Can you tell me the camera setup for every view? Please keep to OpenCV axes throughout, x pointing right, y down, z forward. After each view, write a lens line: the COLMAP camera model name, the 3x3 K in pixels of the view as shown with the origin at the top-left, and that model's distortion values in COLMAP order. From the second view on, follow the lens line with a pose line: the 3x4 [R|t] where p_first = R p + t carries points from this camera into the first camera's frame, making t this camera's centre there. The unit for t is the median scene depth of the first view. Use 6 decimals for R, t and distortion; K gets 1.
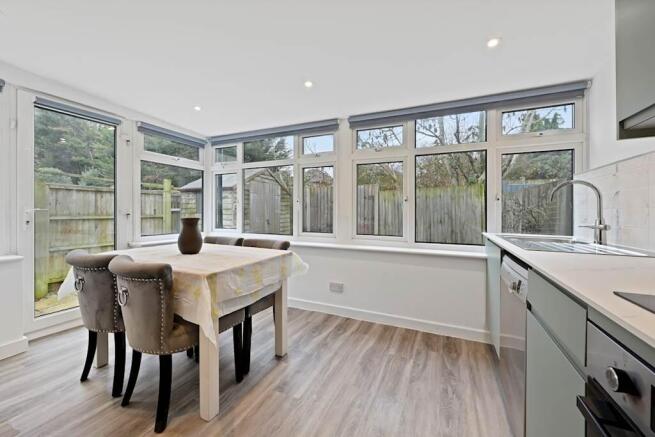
lens RADIAL K [[263.1, 0, 328.8], [0, 263.1, 209.3], [0, 0, 1]] dist [0.000065, 0.000025]
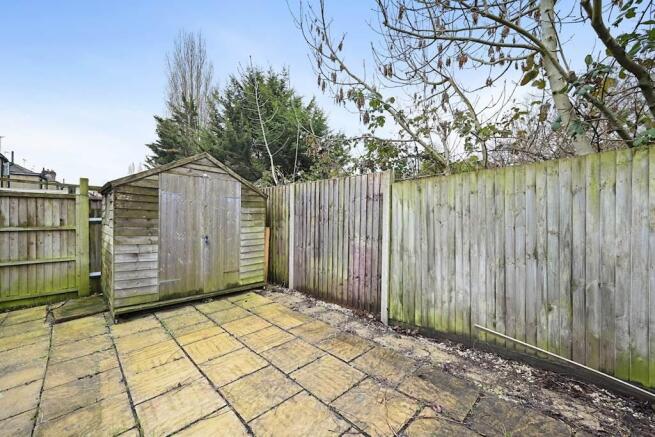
lens RADIAL K [[260.9, 0, 328.9], [0, 260.9, 219.3], [0, 0, 1]] dist [-0.000245, -0.000051]
pose [[0.935081, 0.005452, -0.354391, 0.570219], [-0.002138, 0.999950, 0.009742, -0.013422], [0.354427, -0.008352, 0.935047, 1.105211]]
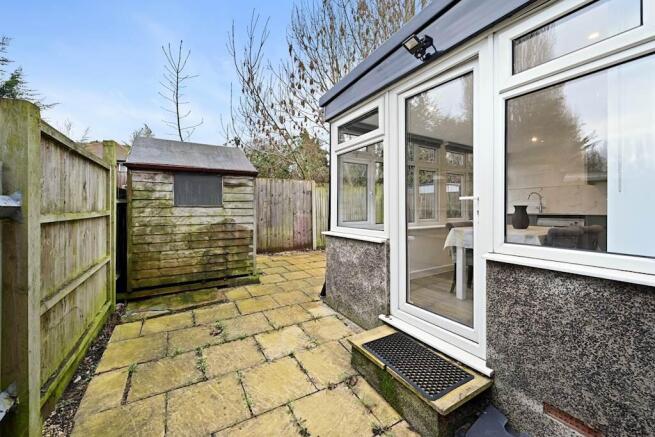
lens RADIAL K [[263.1, 0, 328.8], [0, 263.1, 209.3], [0, 0, 1]] dist [0.000065, 0.000025]
pose [[0.565601, -0.012675, 0.824581, -1.574691], [0.001614, 0.999897, 0.014263, 0.021573], [-0.824677, -0.006736, 0.565564, 0.709459]]
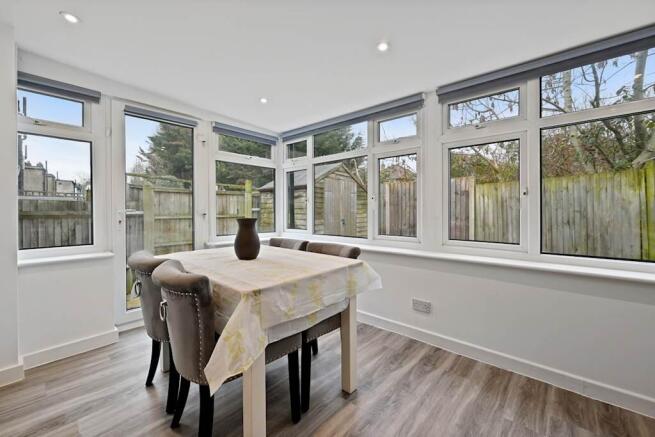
lens RADIAL K [[270.7, 0, 328.9], [0, 270.7, 211.0], [0, 0, 1]] dist [-0.001625, 0.000011]
pose [[0.956374, -0.005618, -0.292092, 0.001236], [0.008734, 0.999918, 0.009368, 0.001234], [0.292015, -0.011510, 0.956344, 0.140467]]
